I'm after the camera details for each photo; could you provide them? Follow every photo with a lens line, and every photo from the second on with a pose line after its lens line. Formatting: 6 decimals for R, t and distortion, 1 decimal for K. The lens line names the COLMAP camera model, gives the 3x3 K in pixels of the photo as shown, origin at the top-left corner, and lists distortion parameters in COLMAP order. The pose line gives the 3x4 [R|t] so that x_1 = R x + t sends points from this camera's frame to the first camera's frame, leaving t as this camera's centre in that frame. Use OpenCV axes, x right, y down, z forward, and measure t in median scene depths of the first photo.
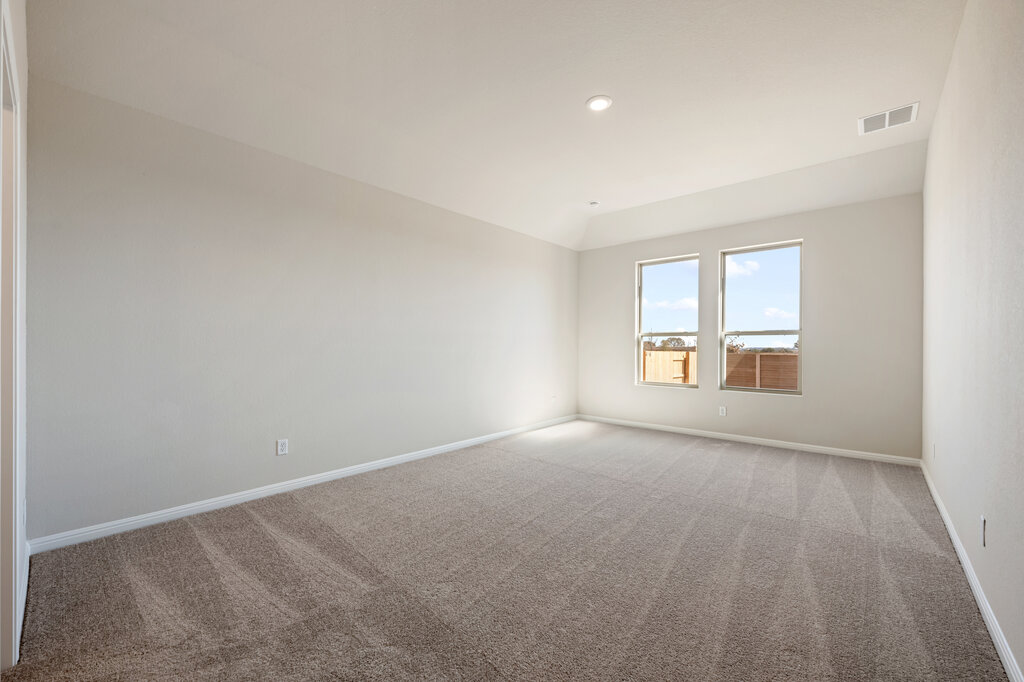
lens RADIAL K [[406.4, 0, 511.8], [0, 406.4, 344.1], [0, 0, 1]] dist [-0.000598, -0.000067]
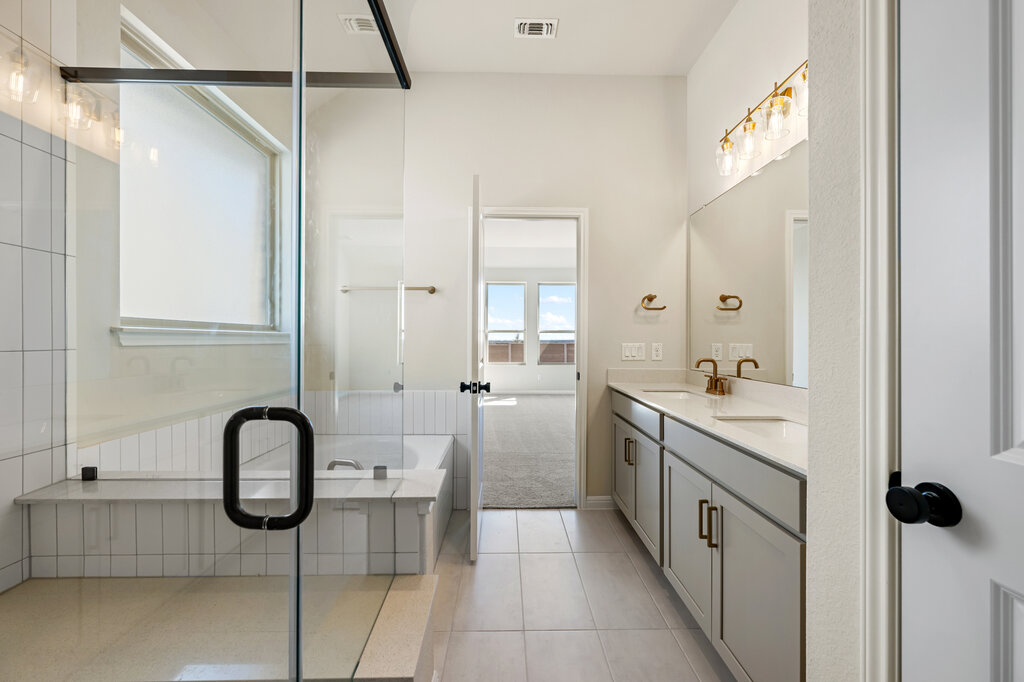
lens RADIAL K [[406.4, 0, 511.8], [0, 406.4, 344.1], [0, 0, 1]] dist [-0.000598, -0.000067]
pose [[0.740629, -0.004604, 0.671899, -0.715880], [-0.003487, 0.999937, 0.010695, 0.008685], [-0.671905, -0.010264, 0.740566, -0.180716]]
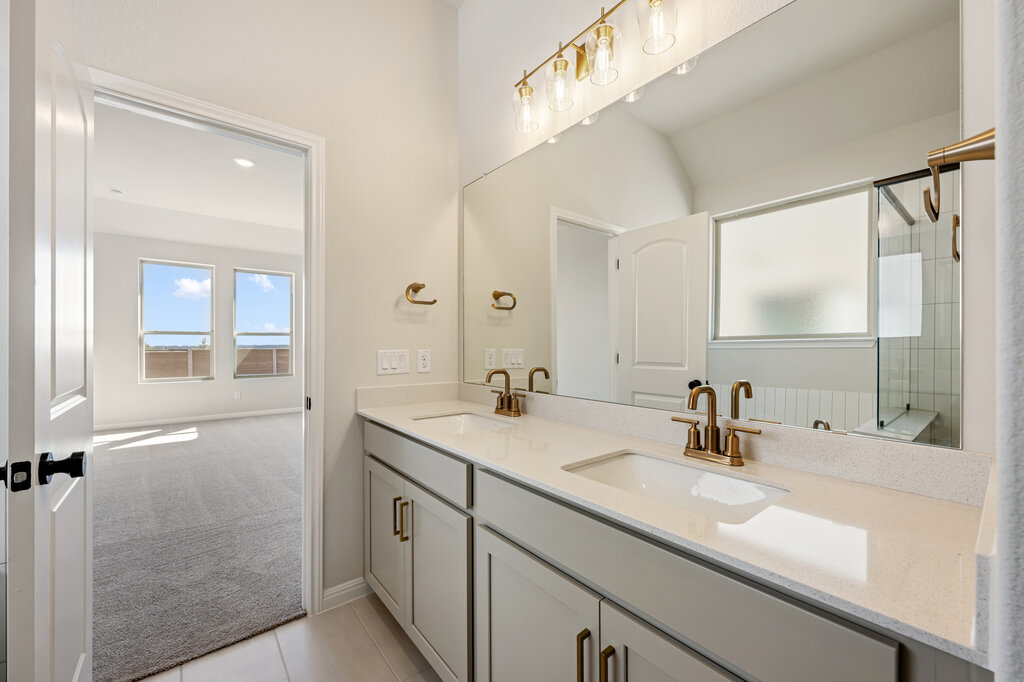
lens RADIAL K [[406.4, 0, 511.8], [0, 406.4, 344.1], [0, 0, 1]] dist [-0.000598, -0.000067]
pose [[0.171575, 0.001138, 0.985170, -0.588649], [0.000371, 0.999999, -0.001219, 0.007900], [-0.985171, 0.000574, 0.171575, -0.062634]]
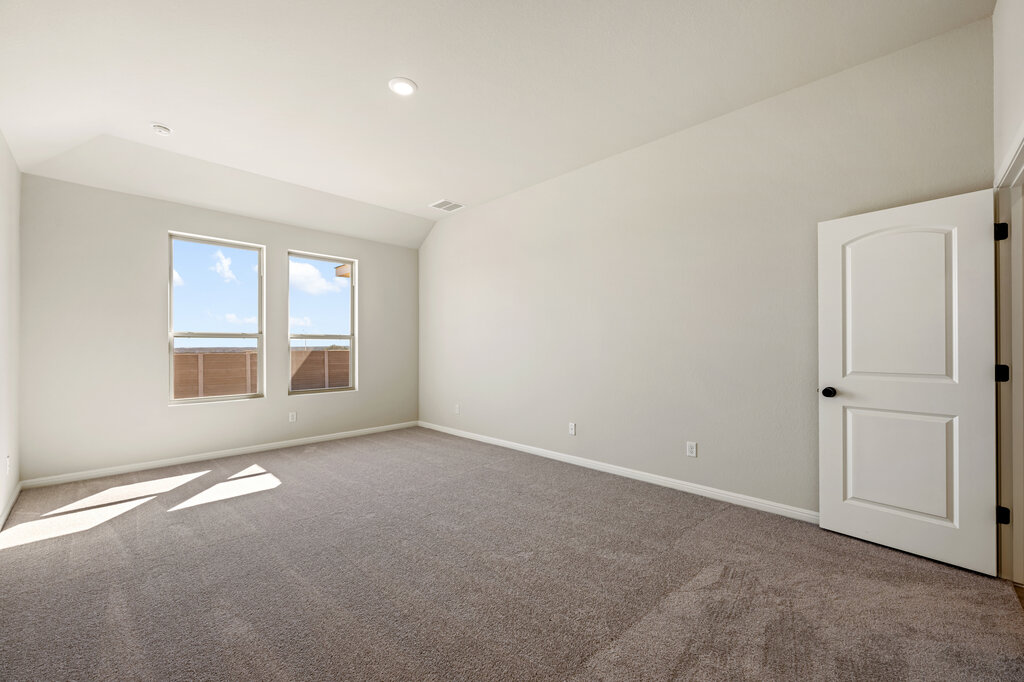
lens RADIAL K [[406.4, 0, 511.8], [0, 406.4, 344.1], [0, 0, 1]] dist [-0.000598, -0.000067]
pose [[0.050337, 0.005602, 0.998717, -0.425372], [0.001381, 0.999983, -0.005679, -0.001648], [-0.998731, 0.001665, 0.050328, 0.438719]]
